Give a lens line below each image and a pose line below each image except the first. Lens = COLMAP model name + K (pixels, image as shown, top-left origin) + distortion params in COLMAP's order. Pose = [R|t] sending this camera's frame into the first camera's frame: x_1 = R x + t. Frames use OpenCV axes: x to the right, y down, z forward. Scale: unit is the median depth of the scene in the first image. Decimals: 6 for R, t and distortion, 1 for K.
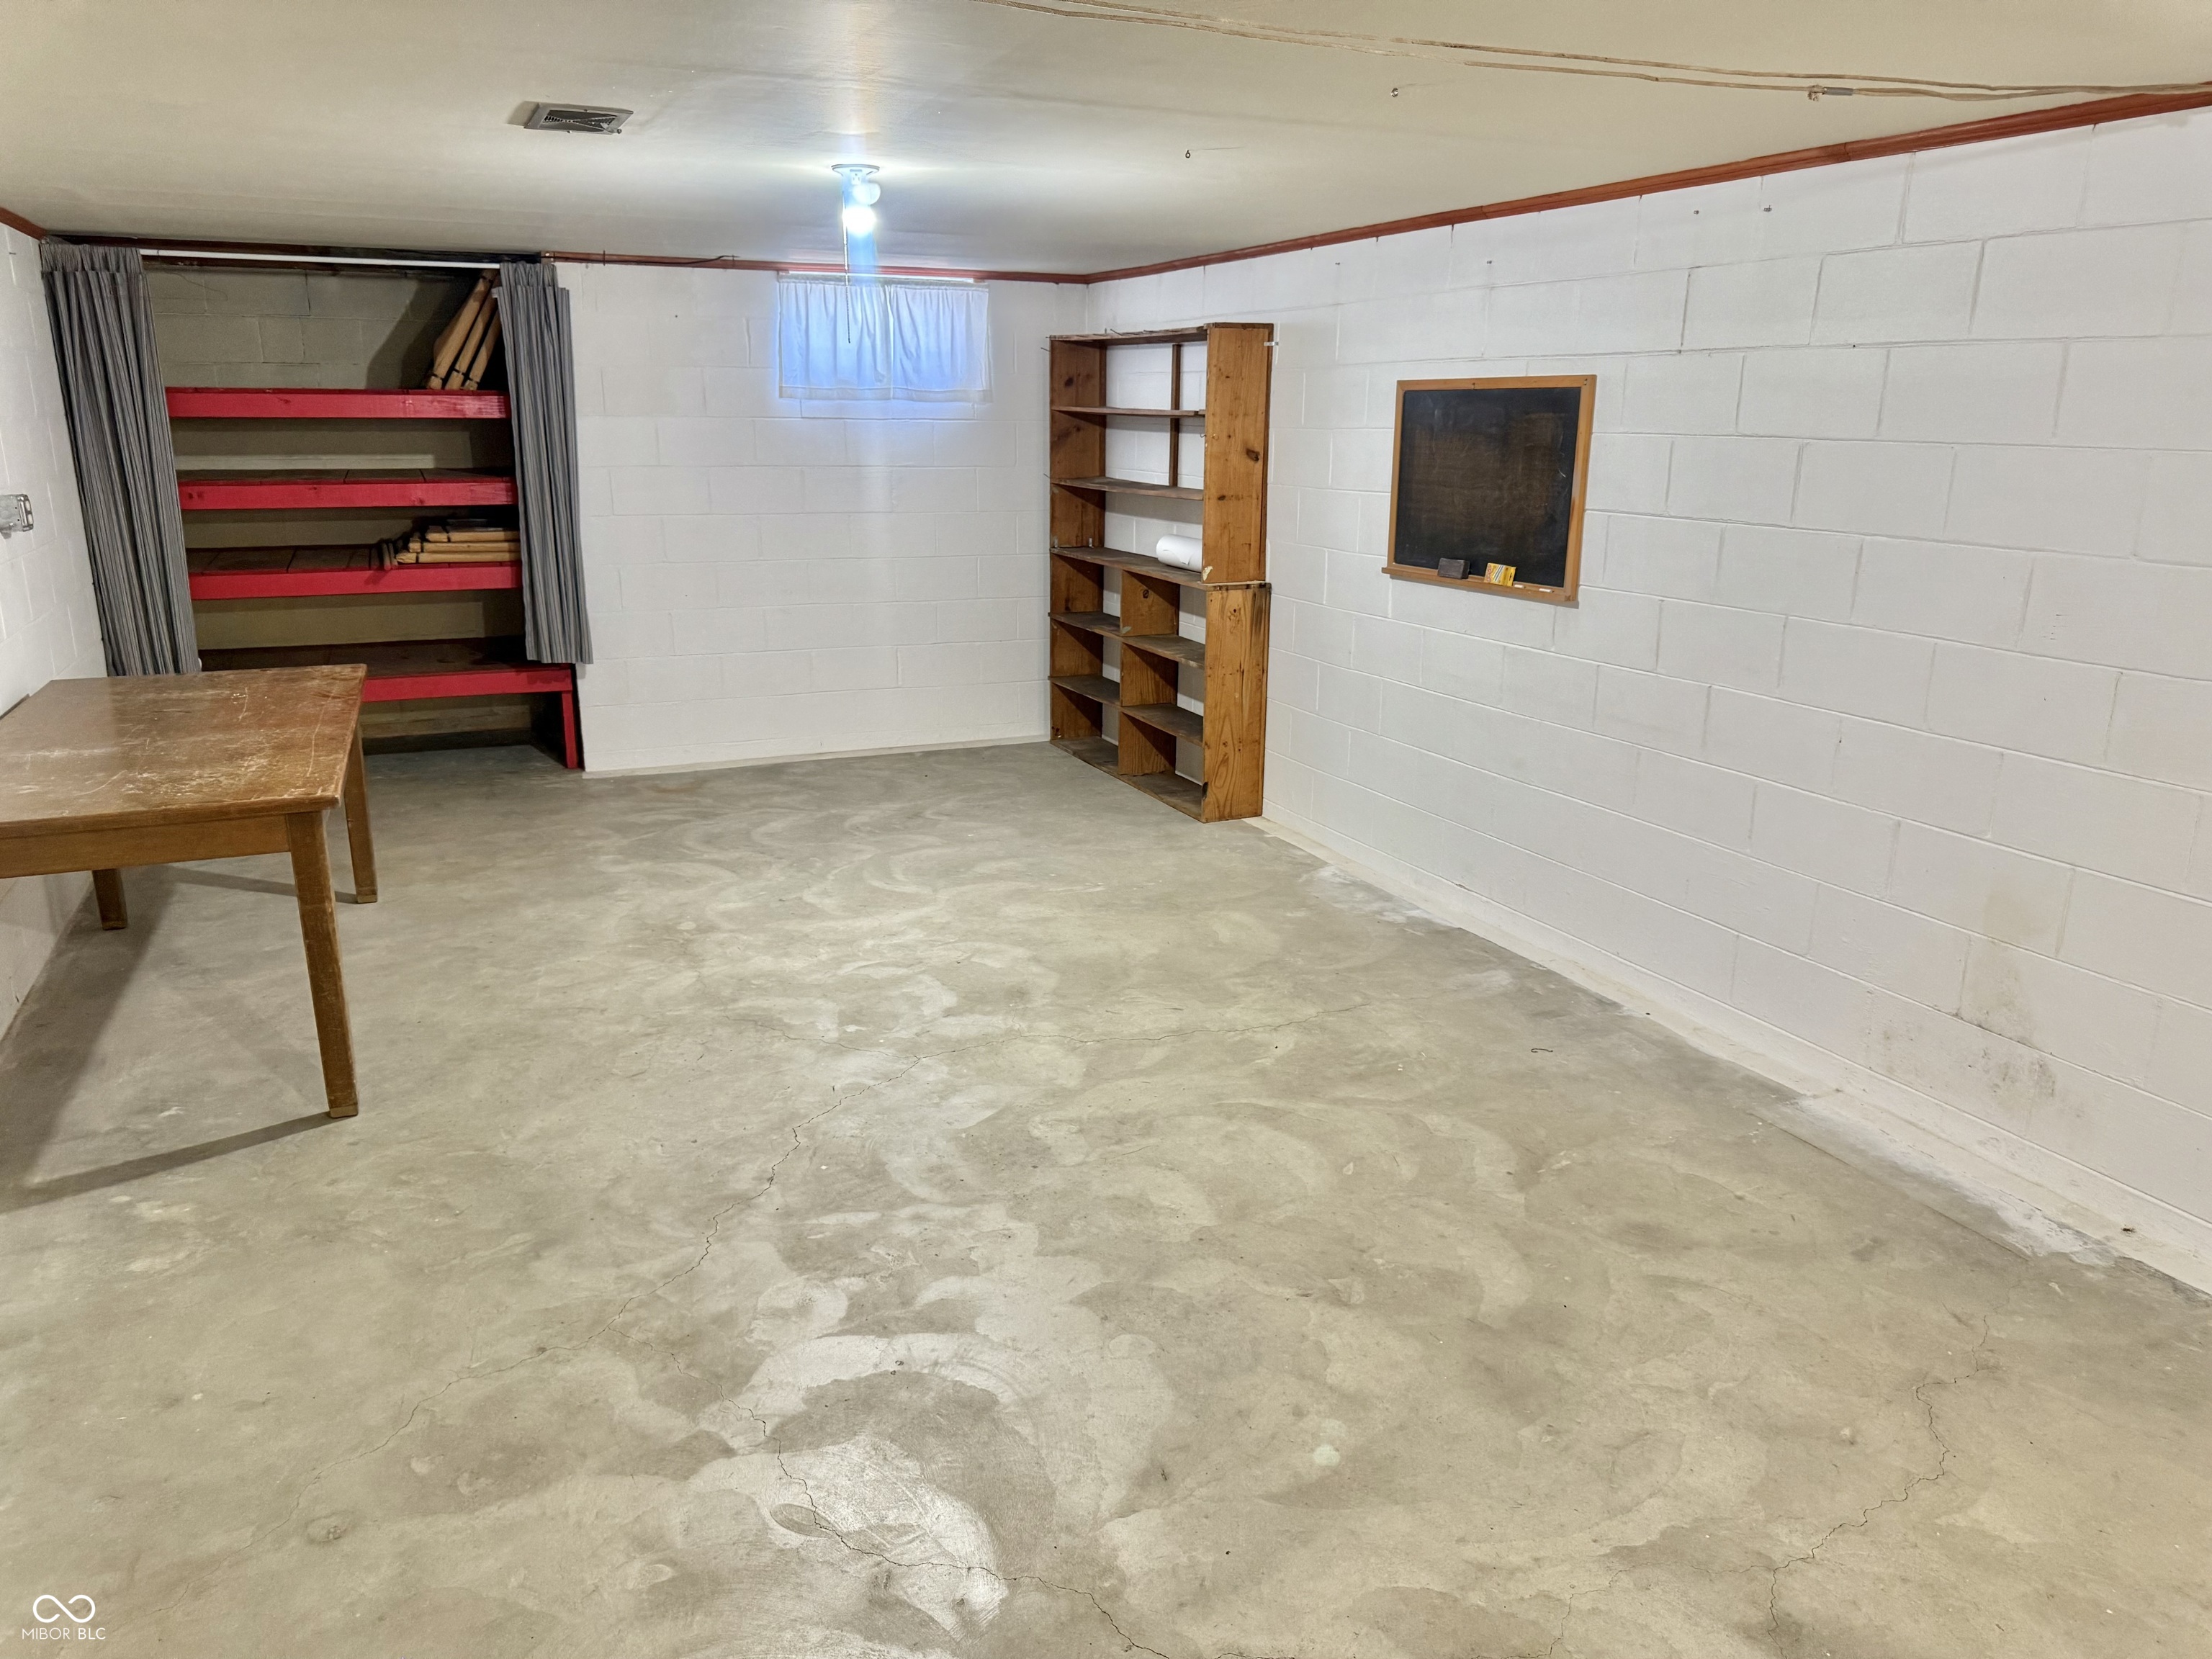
lens RADIAL K [[1521.8, 0, 1105.8], [0, 1521.8, 836.7], [0, 0, 1]] dist [0.008856, 0.002432]
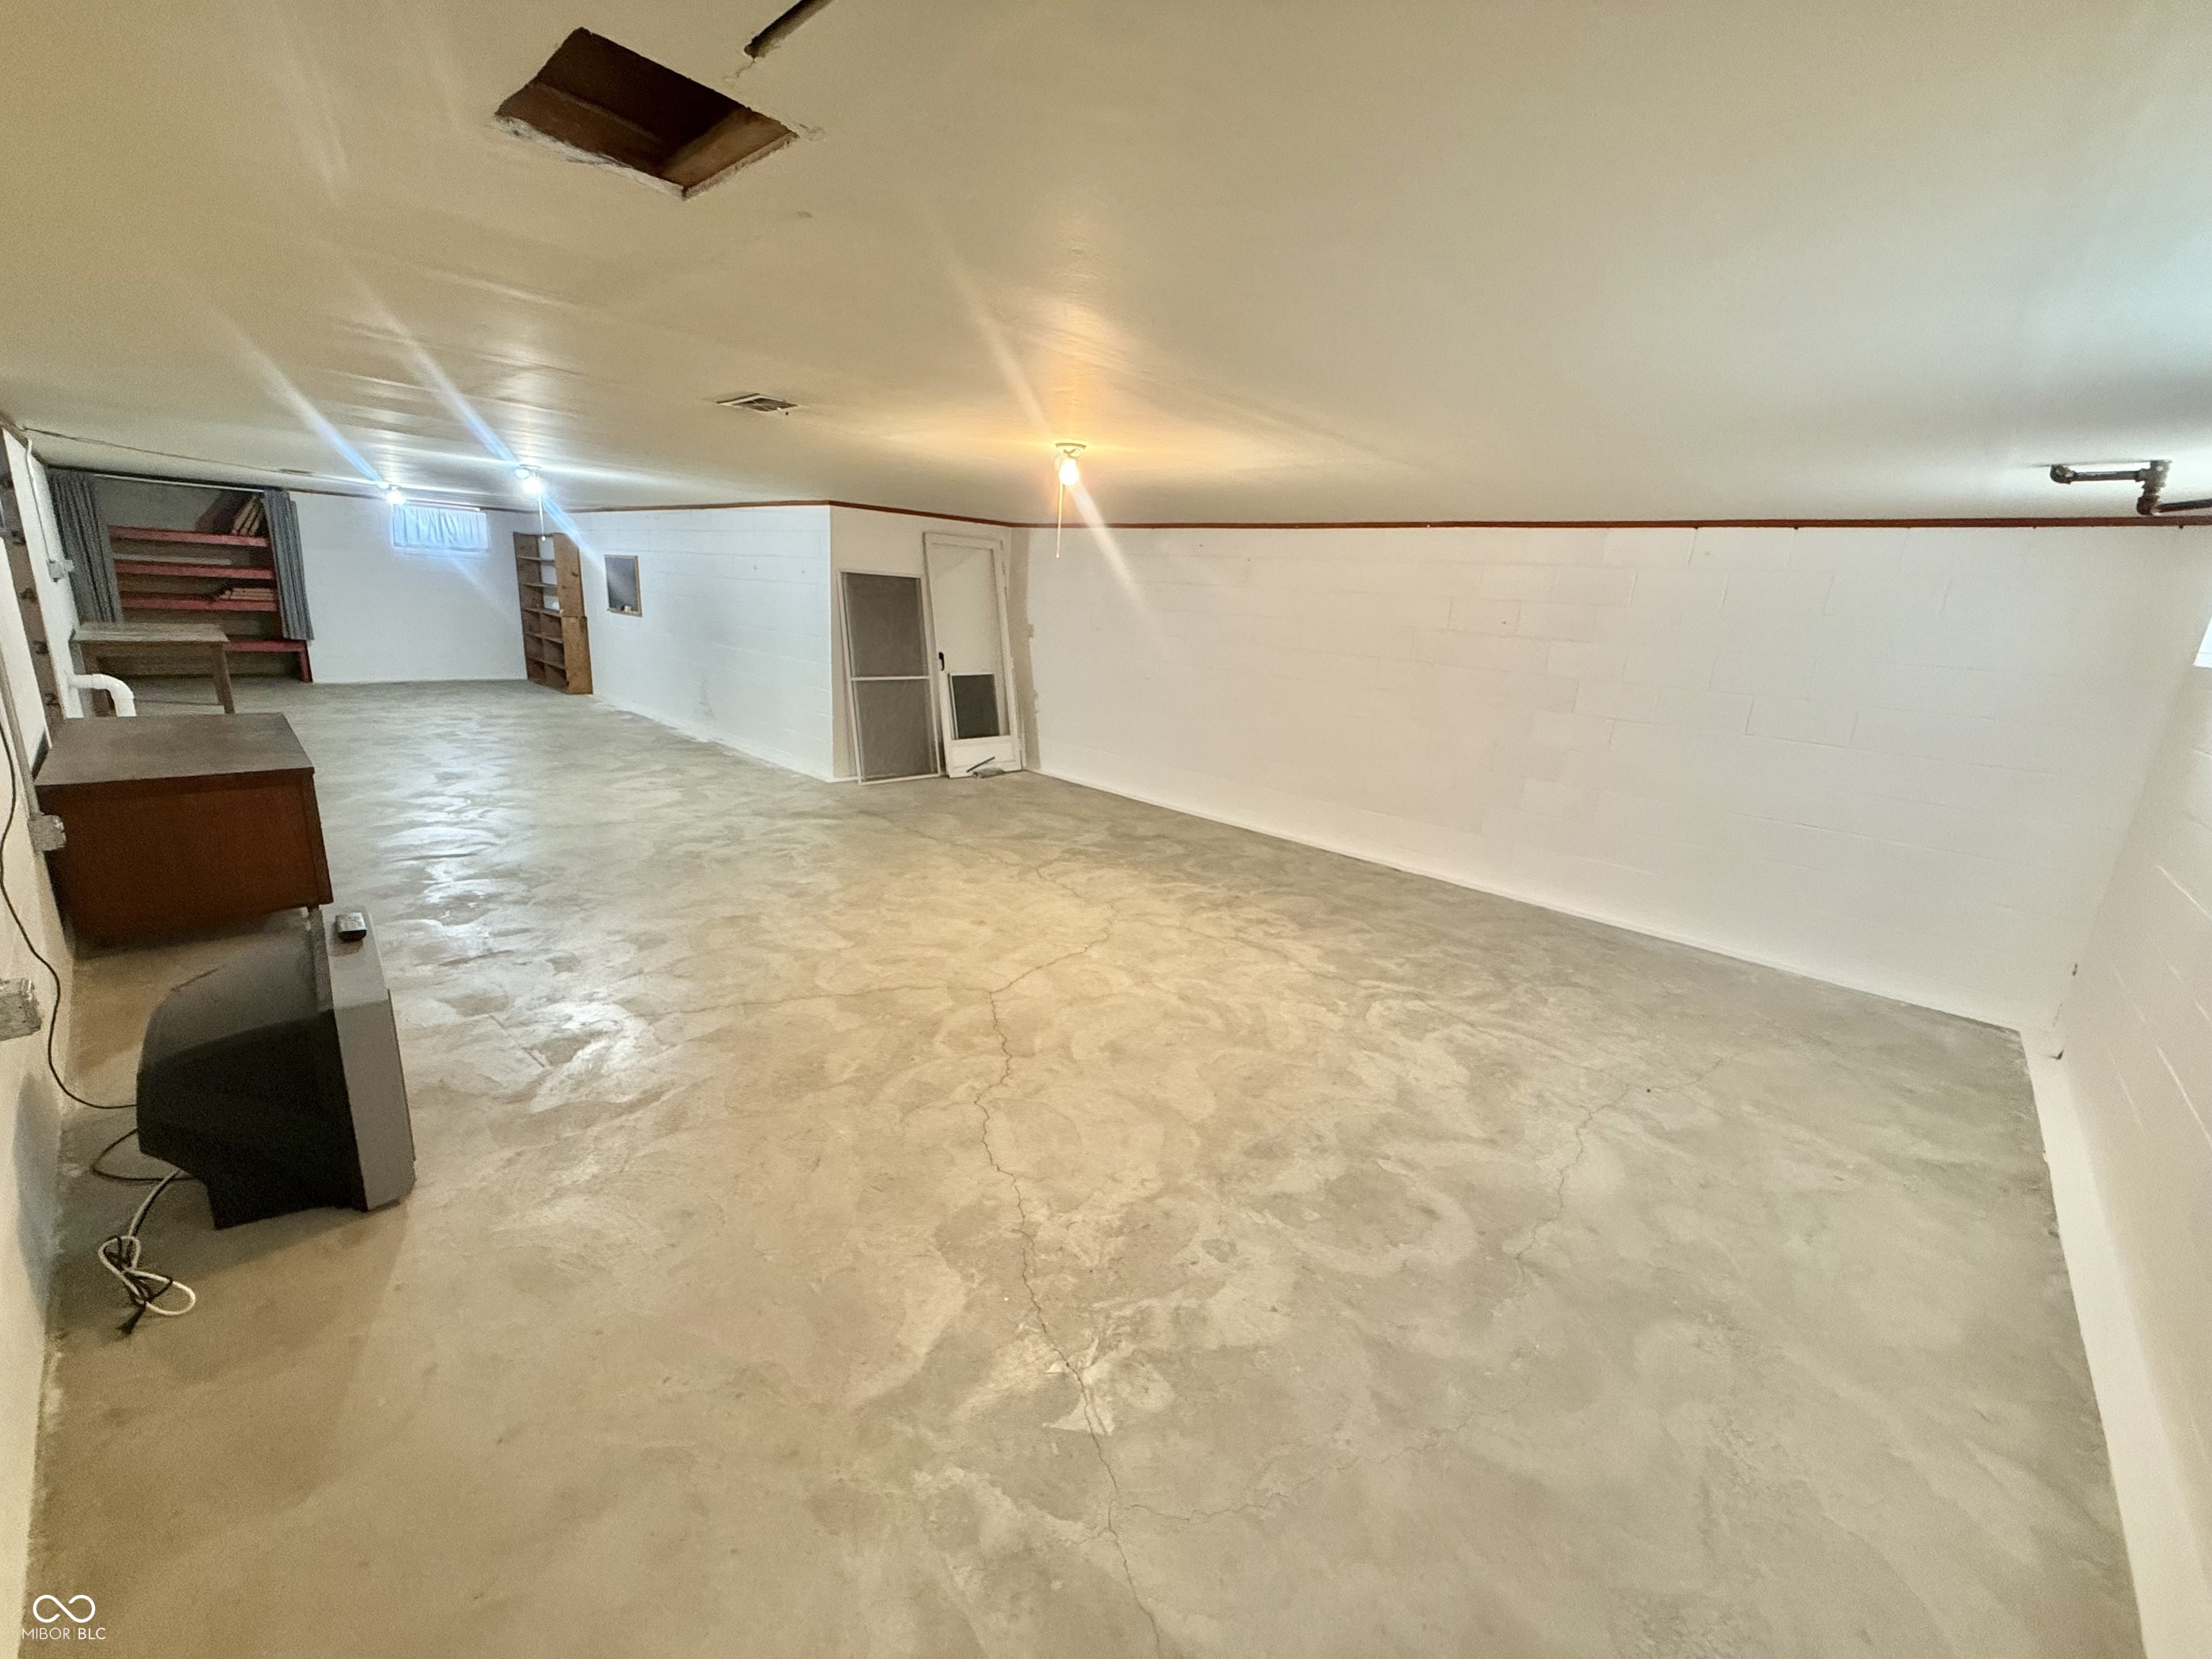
lens RADIAL K [[887.1, 0, 1101.4], [0, 887.1, 831.0], [0, 0, 1]] dist [0.001188, -0.000350]
pose [[0.922748, -0.052123, 0.381863, 0.338413], [0.050551, 0.998621, 0.014157, 0.278721], [-0.382075, 0.006240, 0.924110, -1.006929]]
